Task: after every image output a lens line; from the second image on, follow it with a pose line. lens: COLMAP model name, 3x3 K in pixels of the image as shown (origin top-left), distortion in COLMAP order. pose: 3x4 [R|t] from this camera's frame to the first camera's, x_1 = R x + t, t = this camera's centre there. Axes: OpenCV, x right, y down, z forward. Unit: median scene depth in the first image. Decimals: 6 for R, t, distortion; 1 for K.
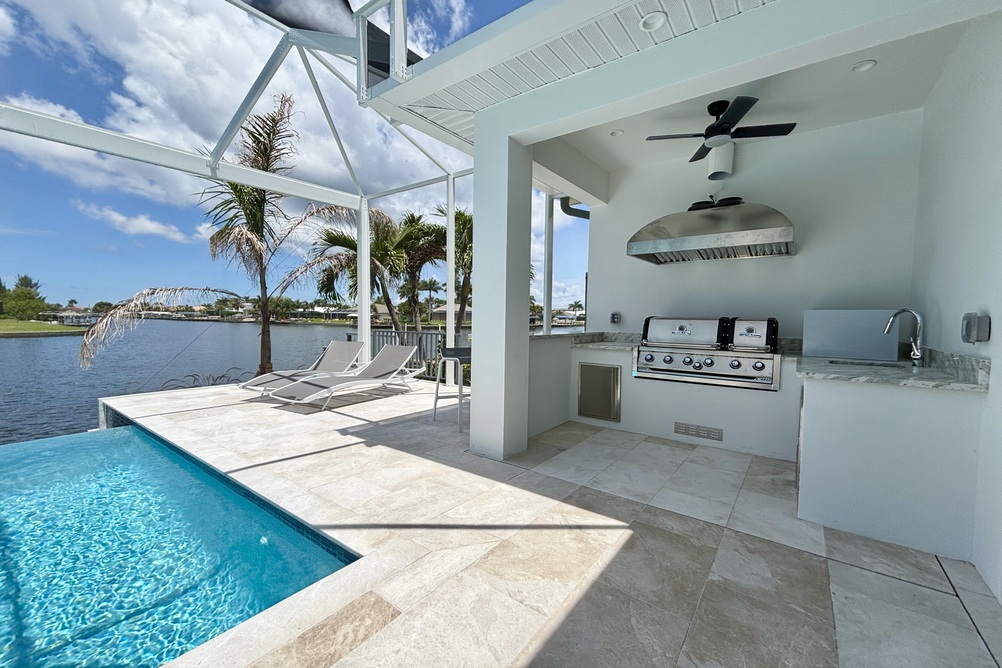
lens RADIAL K [[407.9, 0, 499.0], [0, 407.9, 344.1], [0, 0, 1]] dist [0.006667, -0.000551]
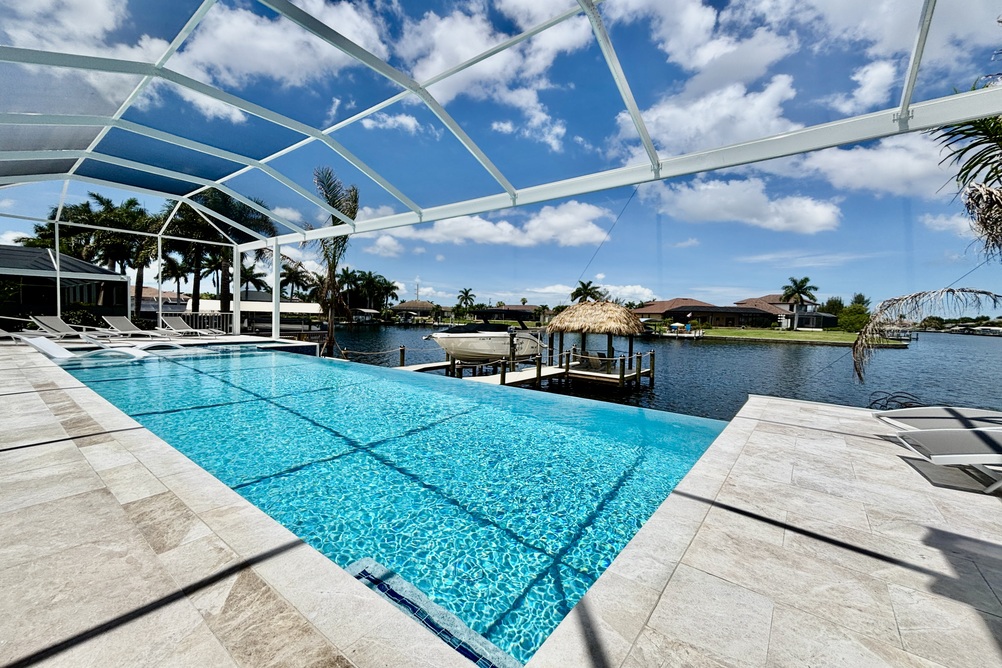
lens RADIAL K [[407.9, 0, 495.0], [0, 407.9, 338.1], [0, 0, 1]] dist [0.006667, -0.000551]
pose [[-0.016056, 0.042320, -0.998975, 0.113760], [-0.093047, 0.994705, 0.043634, 0.003997], [0.995532, 0.093653, -0.012033, 0.476299]]
